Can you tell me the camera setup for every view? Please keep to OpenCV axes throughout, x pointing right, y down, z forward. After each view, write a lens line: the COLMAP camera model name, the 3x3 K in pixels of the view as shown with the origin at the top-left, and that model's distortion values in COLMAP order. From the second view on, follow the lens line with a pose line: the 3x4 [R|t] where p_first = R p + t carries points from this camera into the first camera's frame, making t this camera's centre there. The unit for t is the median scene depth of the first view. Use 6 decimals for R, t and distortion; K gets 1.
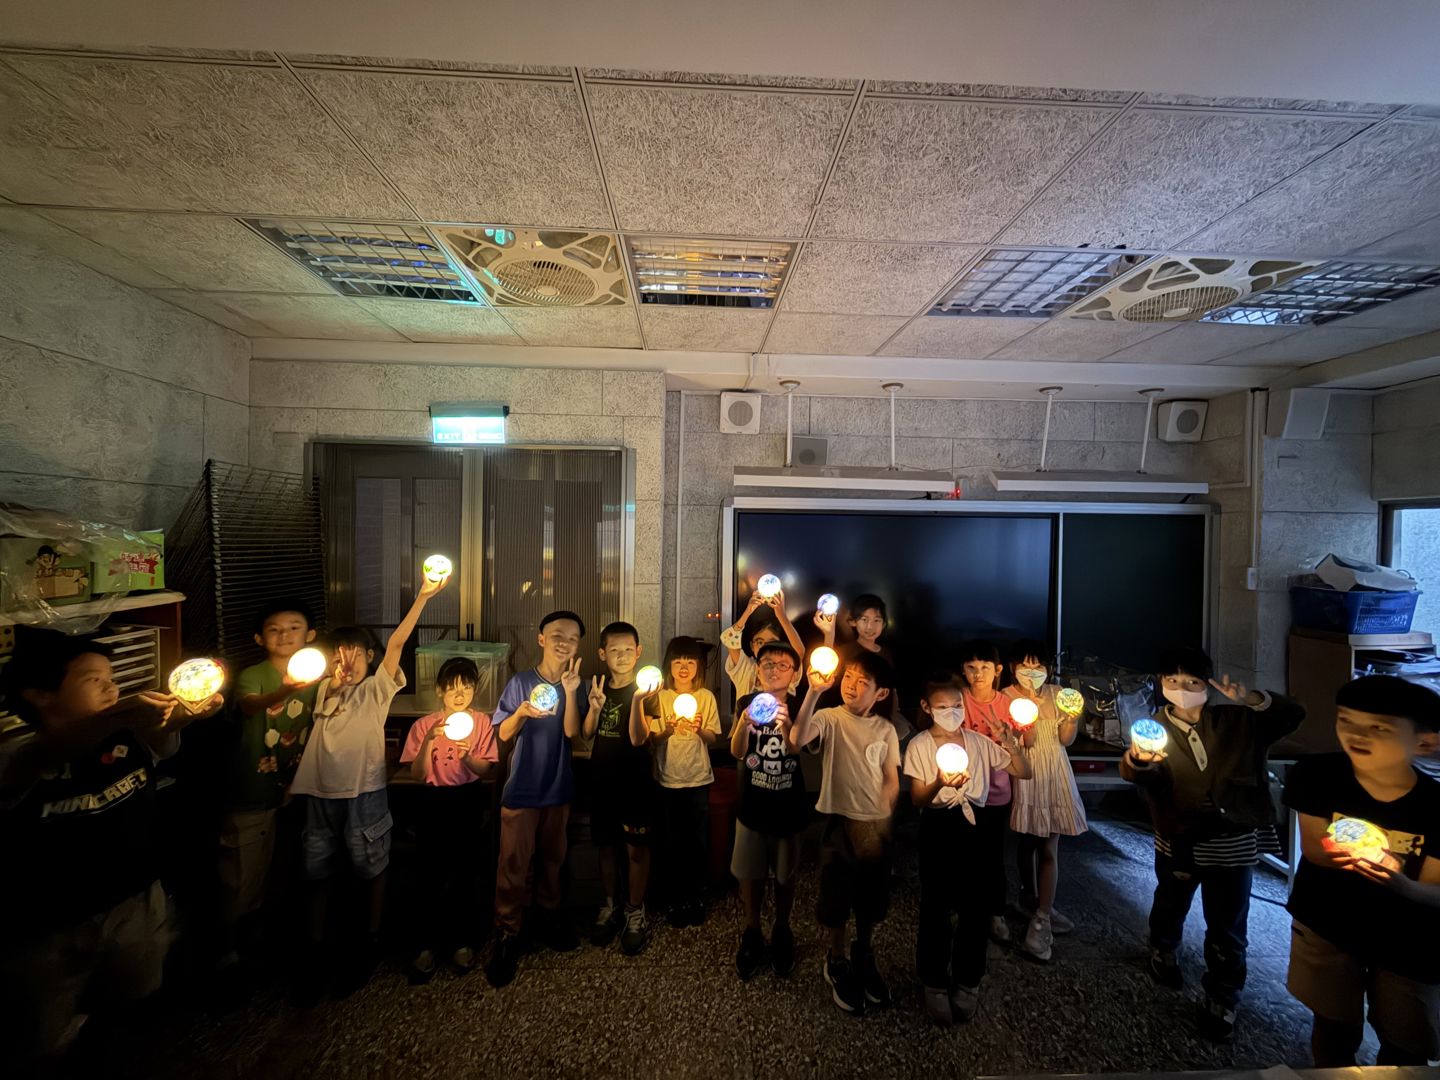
lens RADIAL K [[573.4, 0, 718.5], [0, 573.4, 536.4], [0, 0, 1]] dist [-0.000667, 0.000347]
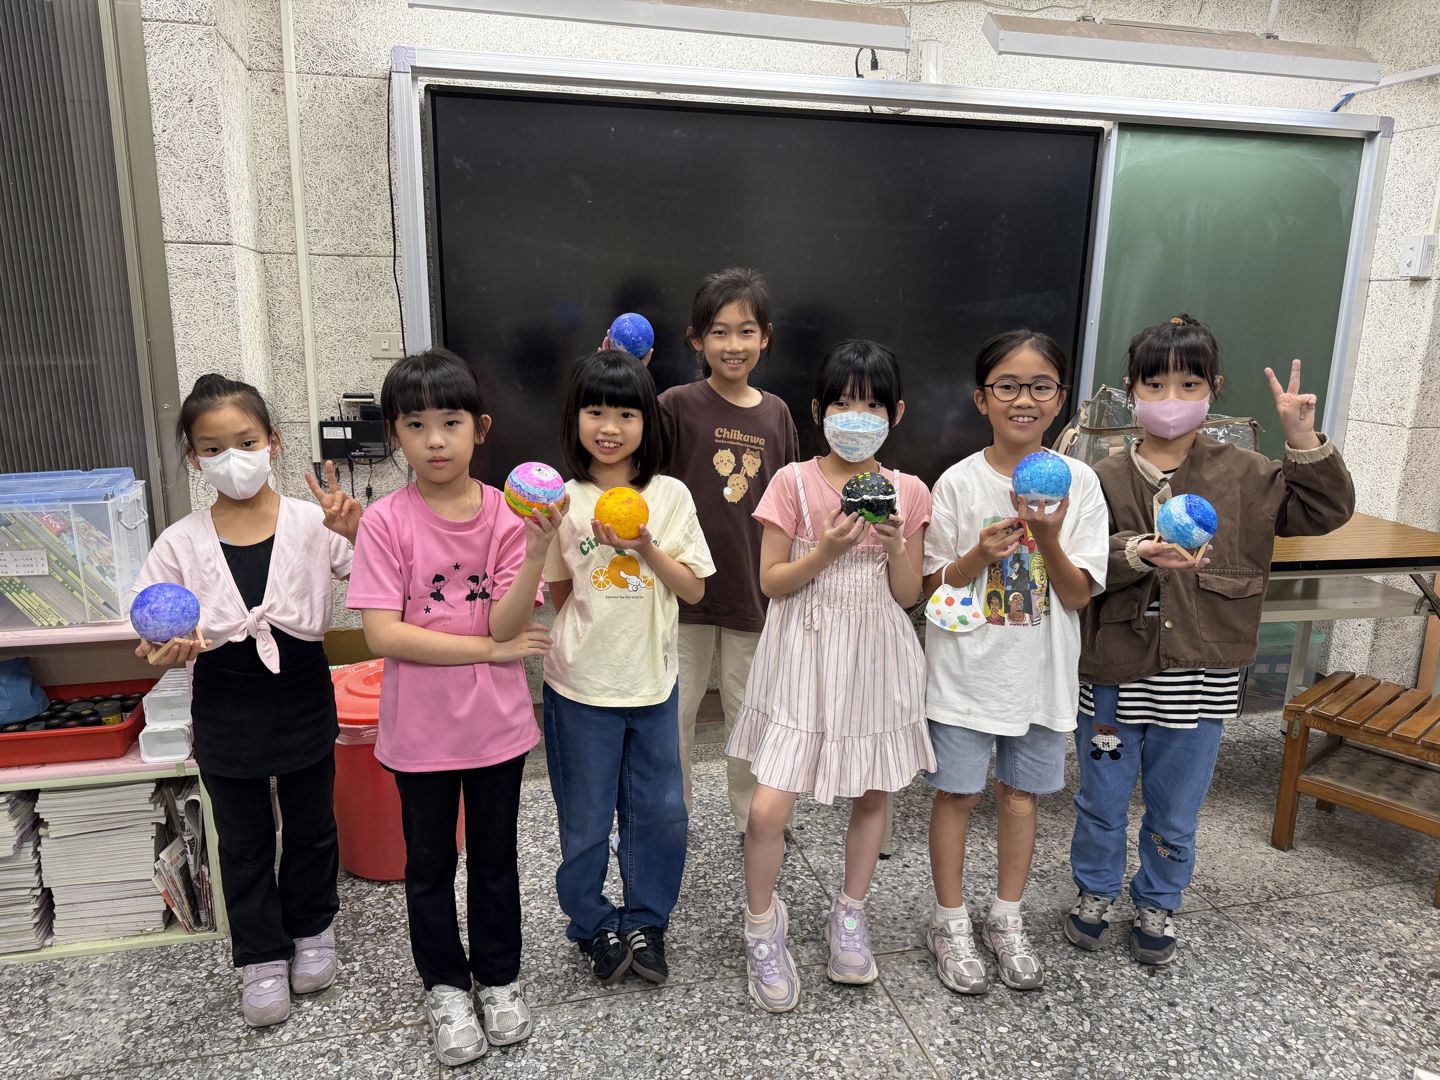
lens RADIAL K [[1027.1, 0, 724.4], [0, 1027.1, 543.3], [0, 0, 1]] dist [0.006986, -0.008754]
pose [[0.980297, -0.047014, 0.191852, 0.139791], [0.002279, 0.973889, 0.227012, 0.182993], [-0.197516, -0.222102, 0.954808, 0.247533]]
